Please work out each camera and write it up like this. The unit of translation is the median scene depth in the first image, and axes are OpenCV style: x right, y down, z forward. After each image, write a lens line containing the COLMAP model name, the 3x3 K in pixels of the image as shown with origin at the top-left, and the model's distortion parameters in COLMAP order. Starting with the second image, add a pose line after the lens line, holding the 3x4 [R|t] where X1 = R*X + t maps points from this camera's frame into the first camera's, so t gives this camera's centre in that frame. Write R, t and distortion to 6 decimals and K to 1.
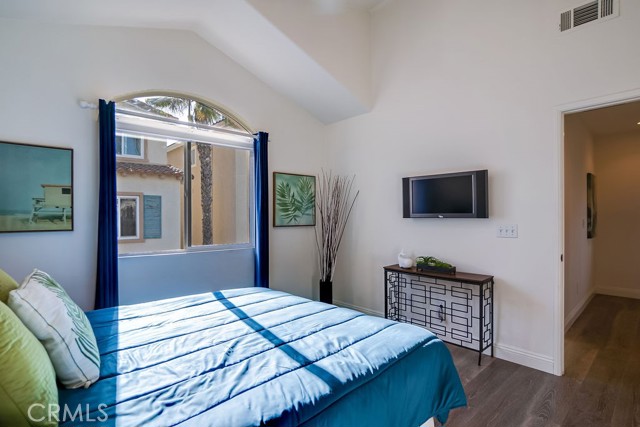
lens RADIAL K [[324.1, 0, 320.0], [0, 324.1, 213.5], [0, 0, 1]] dist [-0.028602, 0.001369]
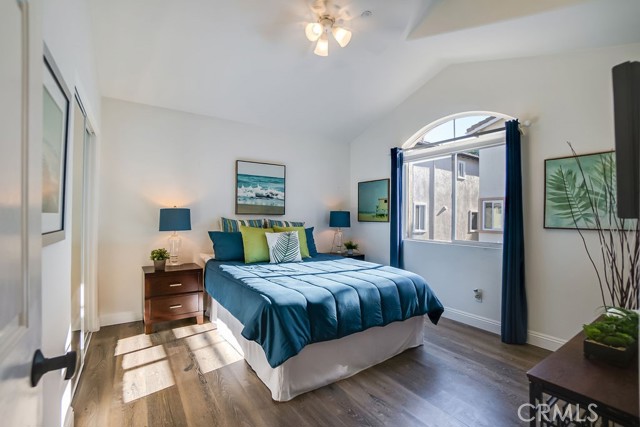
lens RADIAL K [[281.8, 0, 320.0], [0, 281.8, 213.5], [0, 0, 1]] dist [-0.061266, 0.021850]
pose [[-0.159076, -0.003942, -0.987259, 0.600708], [0.002529, 0.999987, -0.004400, 0.005987], [0.987263, -0.003197, -0.159064, 0.552051]]
